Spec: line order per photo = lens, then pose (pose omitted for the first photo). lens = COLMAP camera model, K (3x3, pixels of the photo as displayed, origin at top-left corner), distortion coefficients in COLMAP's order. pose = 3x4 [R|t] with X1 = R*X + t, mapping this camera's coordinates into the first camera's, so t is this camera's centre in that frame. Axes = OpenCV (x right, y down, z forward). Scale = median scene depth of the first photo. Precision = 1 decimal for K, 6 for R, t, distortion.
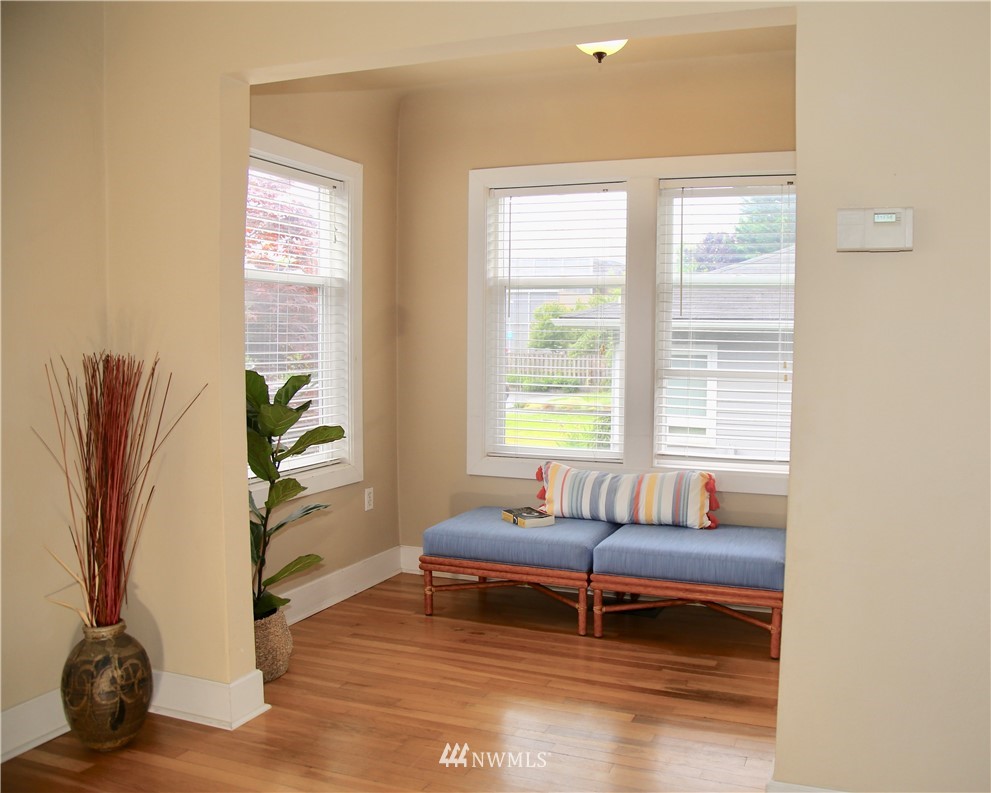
lens RADIAL K [[908.8, 0, 495.5], [0, 908.8, 396.5], [0, 0, 1]] dist [-0.232929, -0.000436]
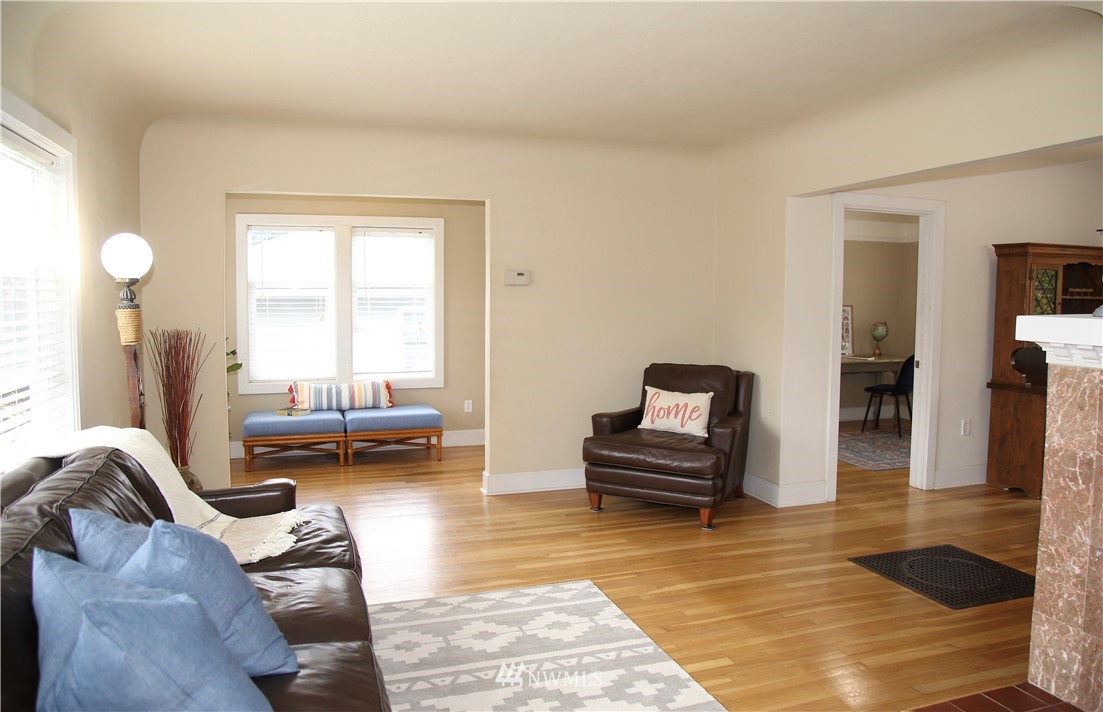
lens RADIAL K [[799.0, 0, 551.5], [0, 799.0, 356.0], [0, 0, 1]] dist [-0.159661, 0.114845]
pose [[0.768007, -0.053980, 0.638163, -0.594922], [0.047648, 0.998496, 0.027117, 0.003145], [-0.638667, 0.009581, 0.769424, -0.574361]]
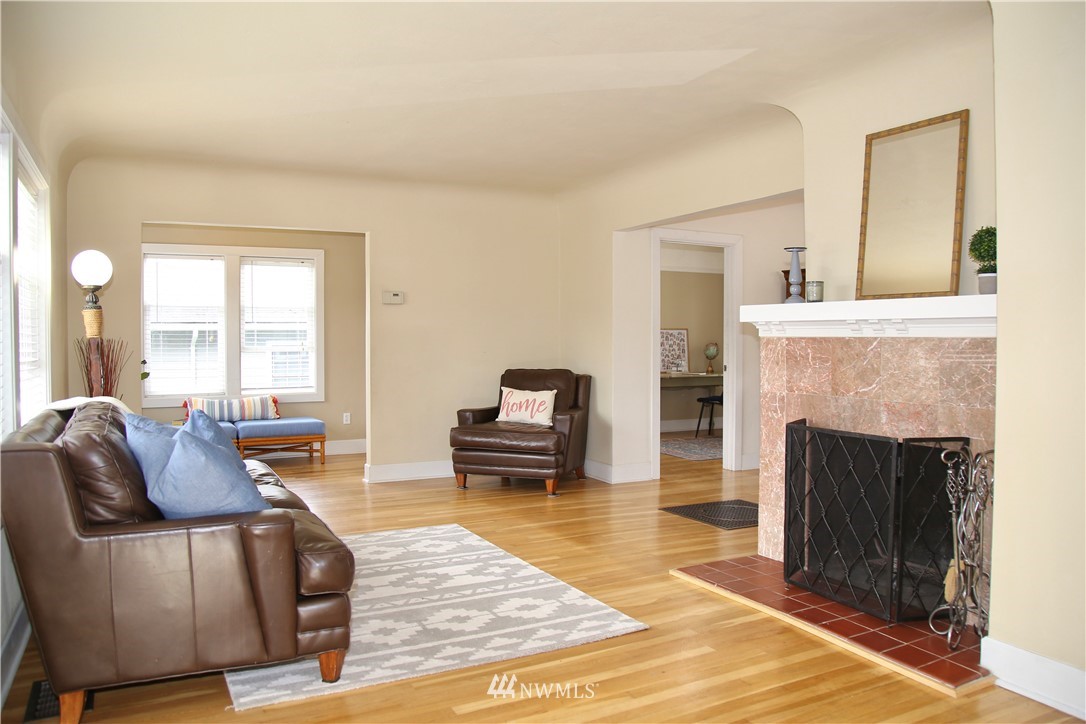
lens RADIAL K [[795.8, 0, 543.0], [0, 795.8, 362.0], [0, 0, 1]] dist [-0.099476, 0.008519]
pose [[0.658910, -0.035591, 0.751379, -0.771080], [0.059903, 0.998190, -0.005249, 0.058022], [-0.749833, 0.048469, 0.659849, -0.767827]]
